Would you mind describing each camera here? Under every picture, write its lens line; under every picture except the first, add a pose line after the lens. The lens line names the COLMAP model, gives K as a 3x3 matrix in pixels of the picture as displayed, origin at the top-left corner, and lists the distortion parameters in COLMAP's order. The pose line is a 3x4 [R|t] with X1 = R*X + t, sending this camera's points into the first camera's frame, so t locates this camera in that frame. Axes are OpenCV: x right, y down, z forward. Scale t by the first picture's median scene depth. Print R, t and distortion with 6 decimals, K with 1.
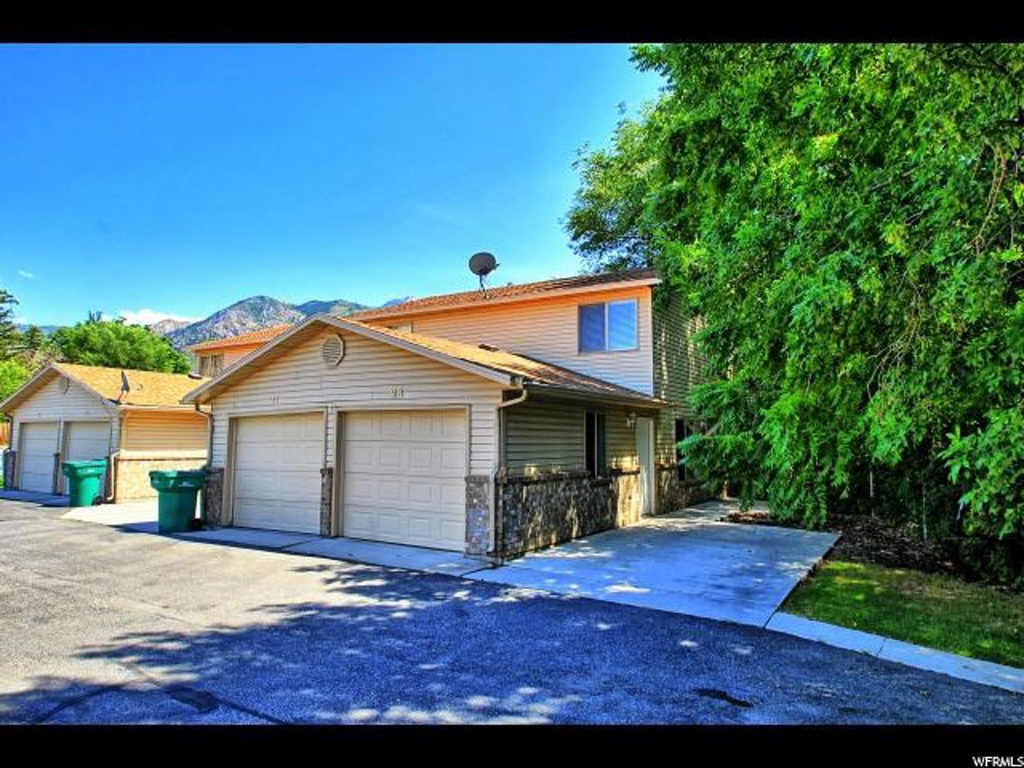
lens RADIAL K [[633.5, 0, 512.0], [0, 633.5, 384.0], [0, 0, 1]] dist [0.001748, 0.000411]
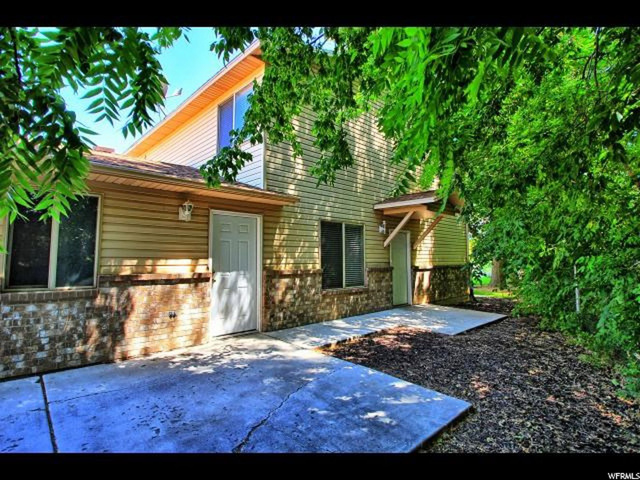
lens RADIAL K [[318.7, 0, 320.0], [0, 318.7, 240.0], [0, 0, 1]] dist [-0.002132, -0.000303]
pose [[0.972664, -0.024133, -0.230961, 0.396159], [0.028389, 0.999483, 0.015122, 0.084108], [0.230477, -0.021265, 0.972845, 0.620995]]
